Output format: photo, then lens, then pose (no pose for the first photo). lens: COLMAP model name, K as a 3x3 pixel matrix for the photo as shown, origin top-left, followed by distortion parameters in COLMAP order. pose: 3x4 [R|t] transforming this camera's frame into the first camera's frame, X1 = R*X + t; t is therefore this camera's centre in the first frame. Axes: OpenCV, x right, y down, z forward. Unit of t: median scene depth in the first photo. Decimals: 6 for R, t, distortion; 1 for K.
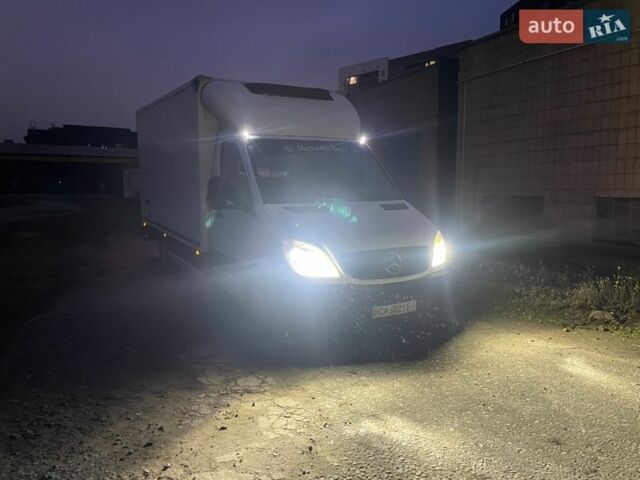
lens RADIAL K [[489.1, 0, 326.2], [0, 489.1, 243.4], [0, 0, 1]] dist [0.052925, -0.022869]
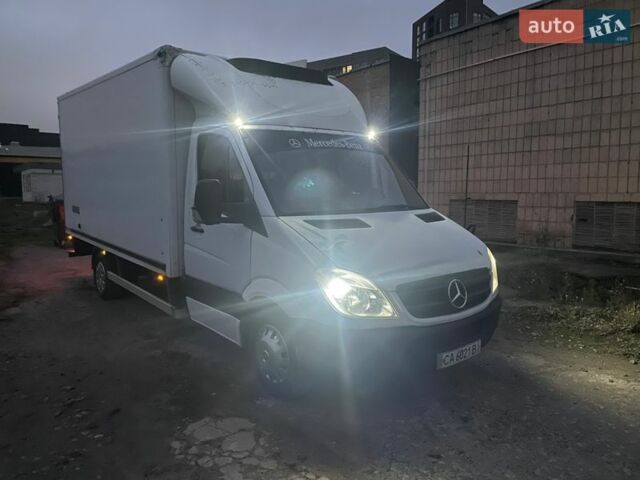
lens RADIAL K [[489.1, 0, 323.0], [0, 489.1, 240.2], [0, 0, 1]] dist [0.052925, -0.022869]
pose [[0.987033, -0.018149, 0.159488, -0.137386], [0.019886, 0.999759, -0.009303, -0.028546], [-0.159280, 0.012354, 0.987156, 0.204496]]
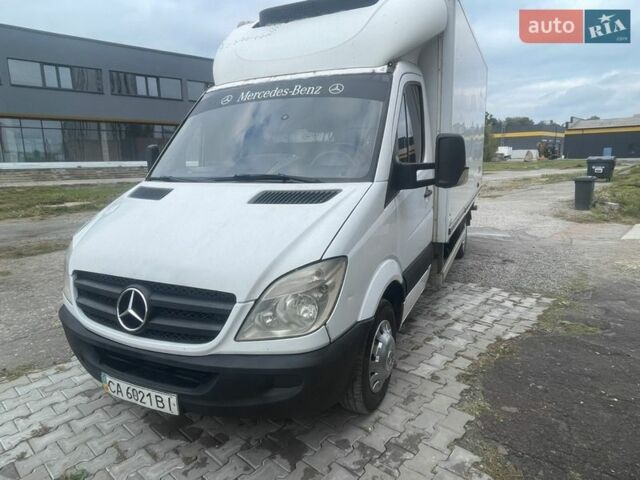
lens RADIAL K [[410.4, 0, 320.7], [0, 410.4, 240.1], [0, 0, 1]] dist [0.000837, -0.011099]
pose [[0.563193, 0.162026, -0.810284, 0.421558], [-0.083100, 0.986722, 0.139548, -0.076761], [0.822136, -0.011258, 0.569180, 0.666157]]
